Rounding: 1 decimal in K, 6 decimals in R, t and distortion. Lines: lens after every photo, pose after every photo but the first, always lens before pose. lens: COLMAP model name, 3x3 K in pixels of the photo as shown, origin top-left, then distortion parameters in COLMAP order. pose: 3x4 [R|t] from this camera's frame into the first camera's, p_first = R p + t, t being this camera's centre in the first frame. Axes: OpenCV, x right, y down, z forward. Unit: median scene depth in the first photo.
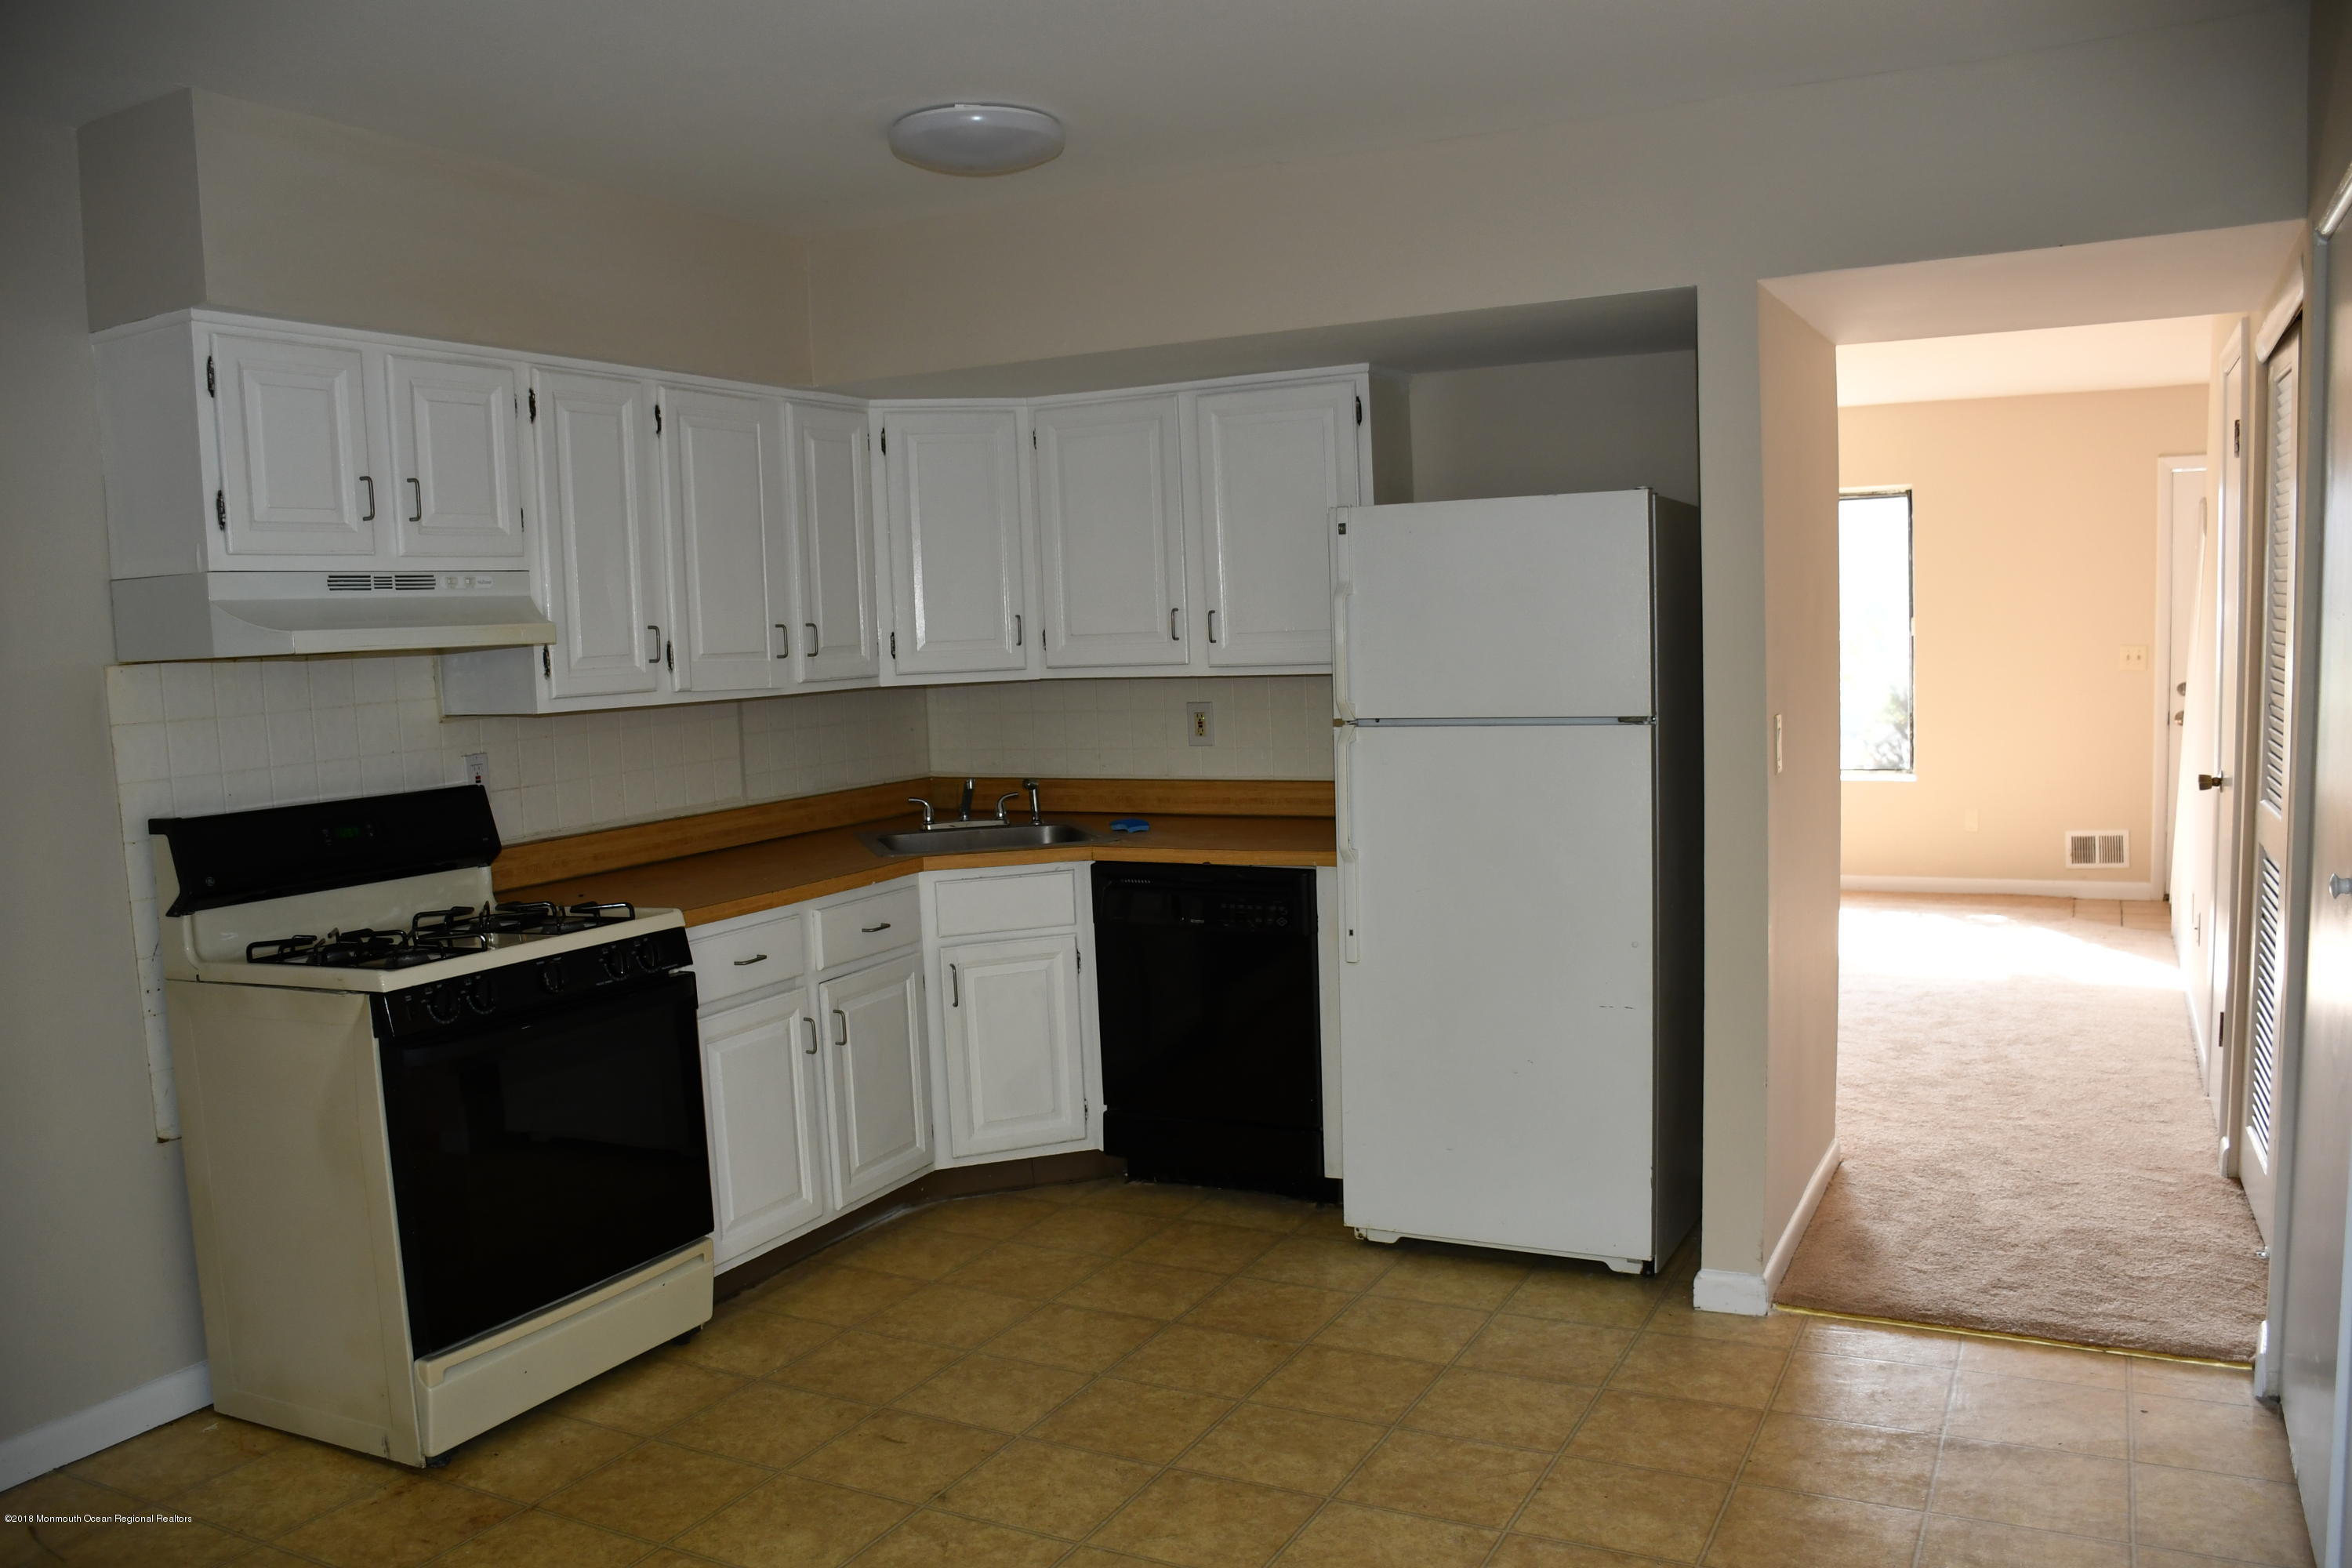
lens RADIAL K [[1844.3, 0, 1140.6], [0, 1844.3, 837.3], [0, 0, 1]] dist [-0.153294, 0.106346]
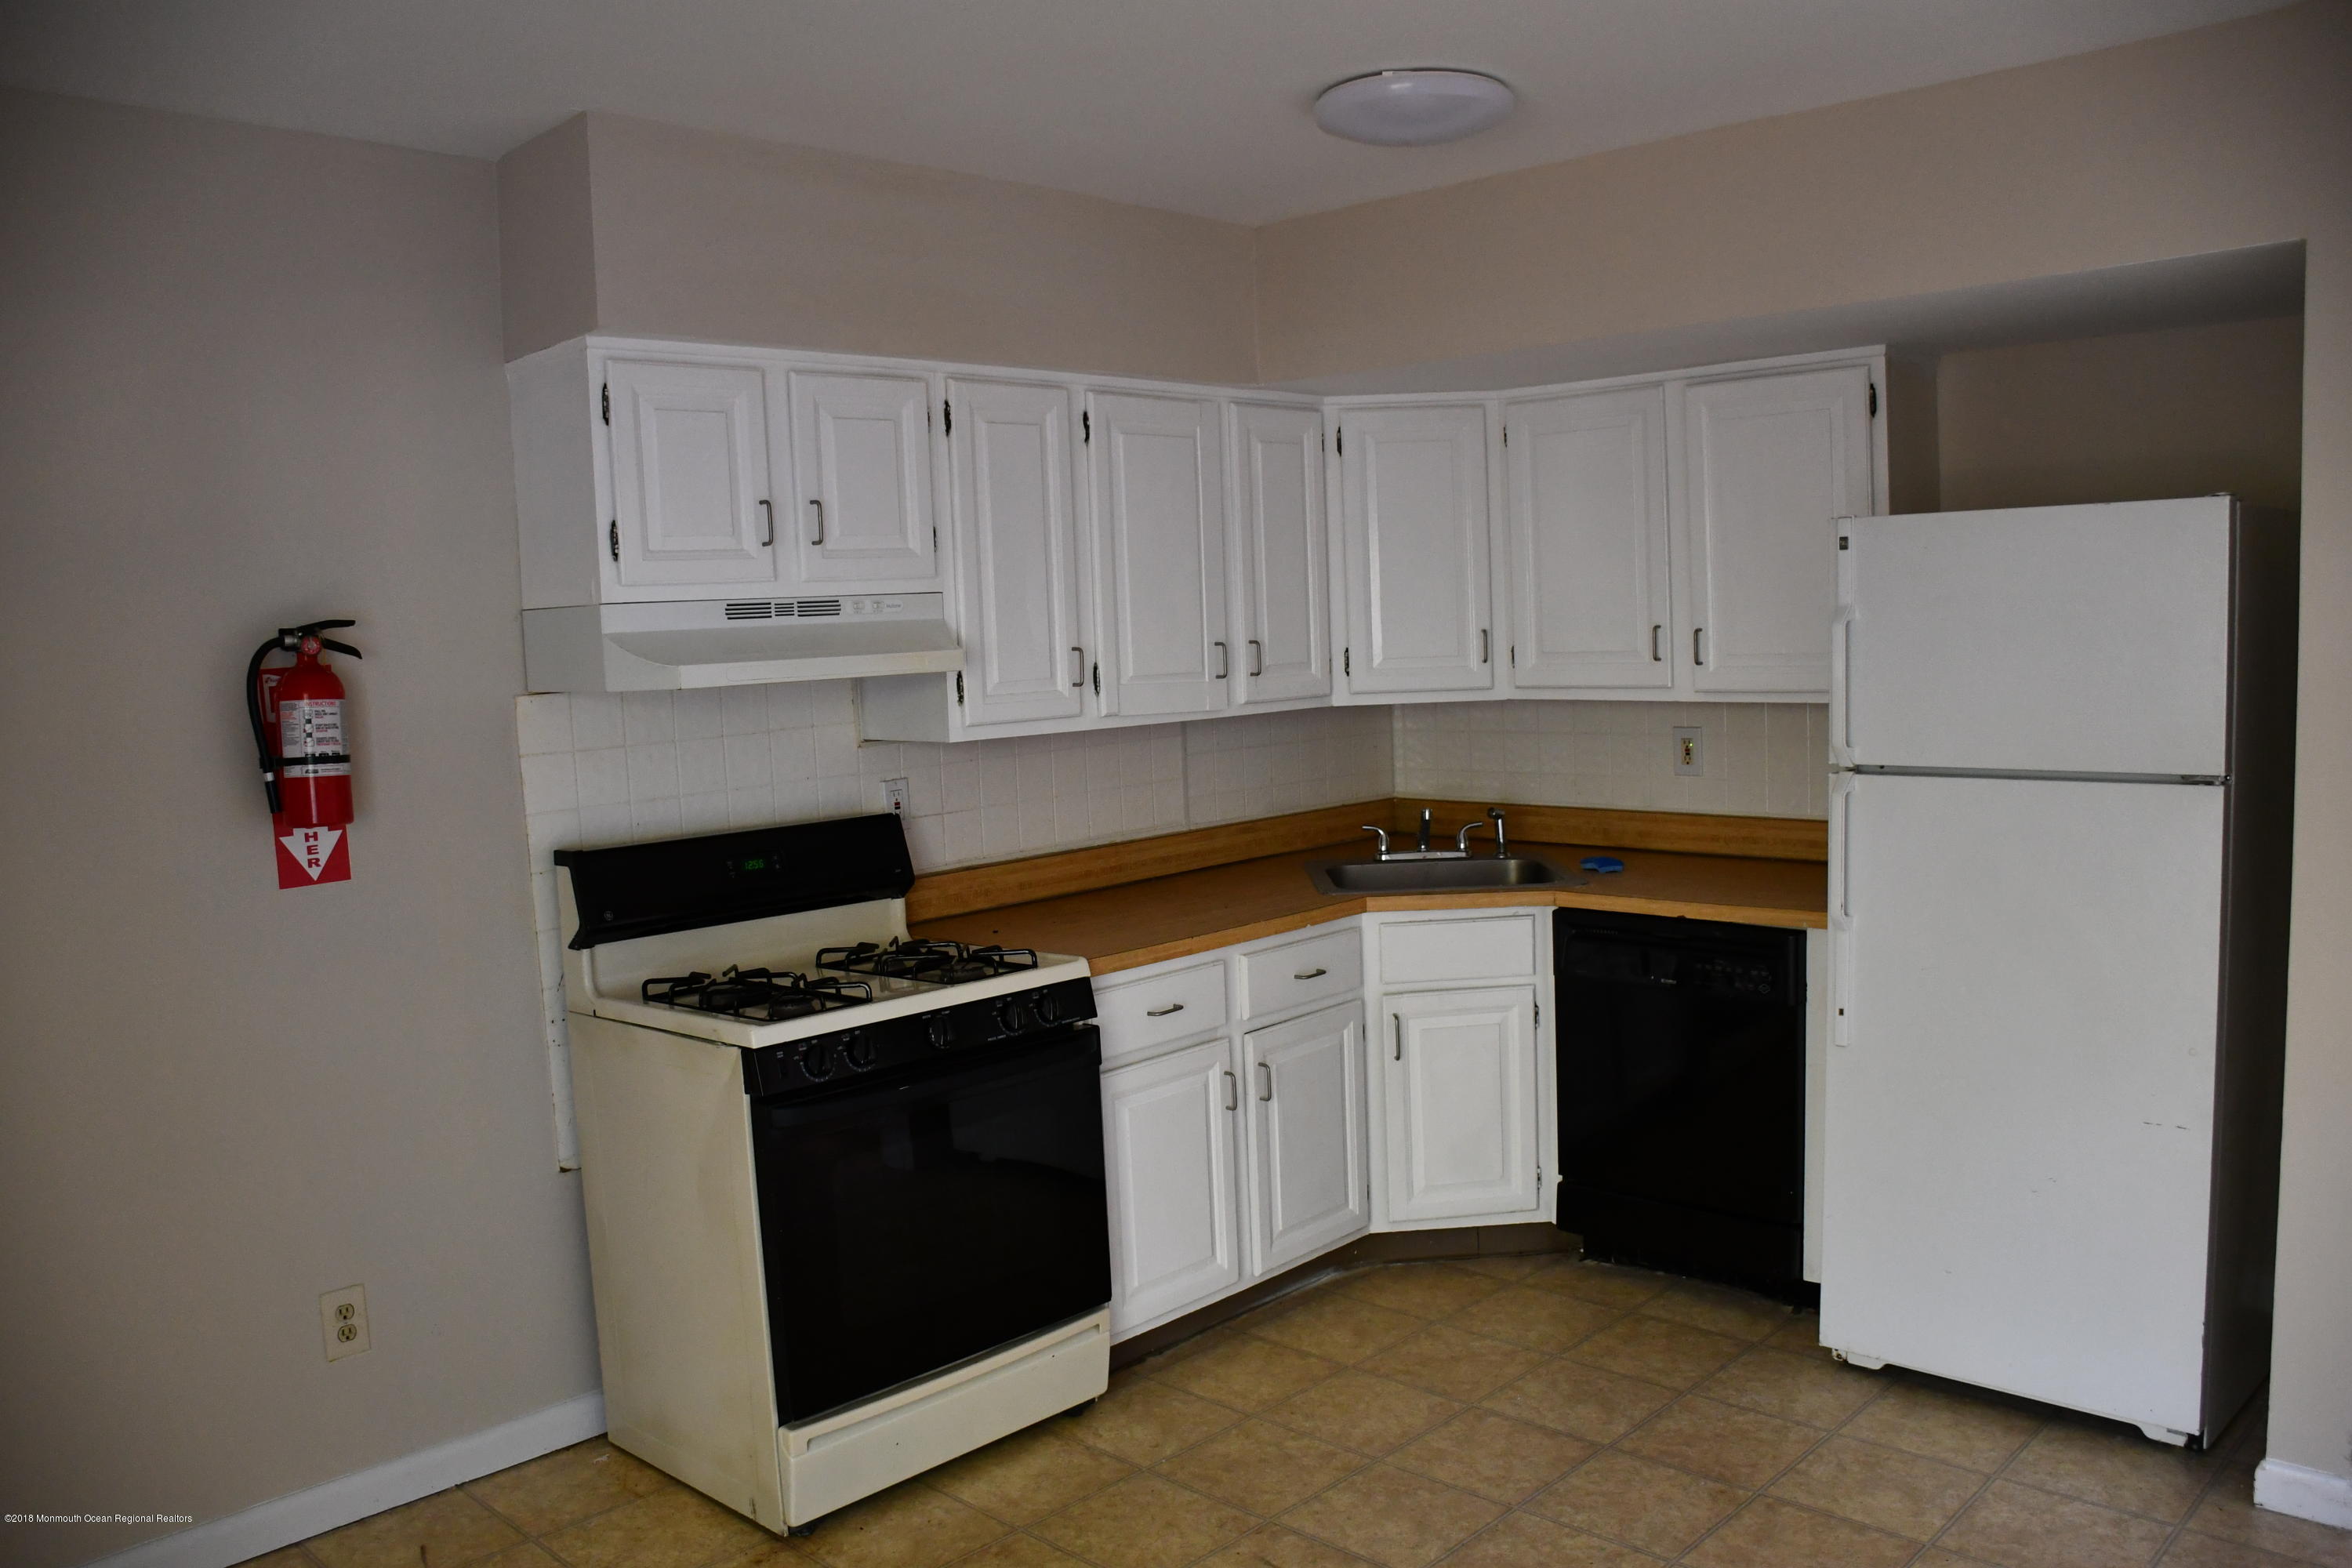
lens RADIAL K [[1844.3, 0, 1140.6], [0, 1844.3, 837.3], [0, 0, 1]] dist [-0.153294, 0.106346]
pose [[0.959408, 0.030156, -0.280406, 0.035523], [-0.025968, 0.999489, 0.018643, -0.039044], [0.280825, -0.010604, 0.959700, 0.101651]]
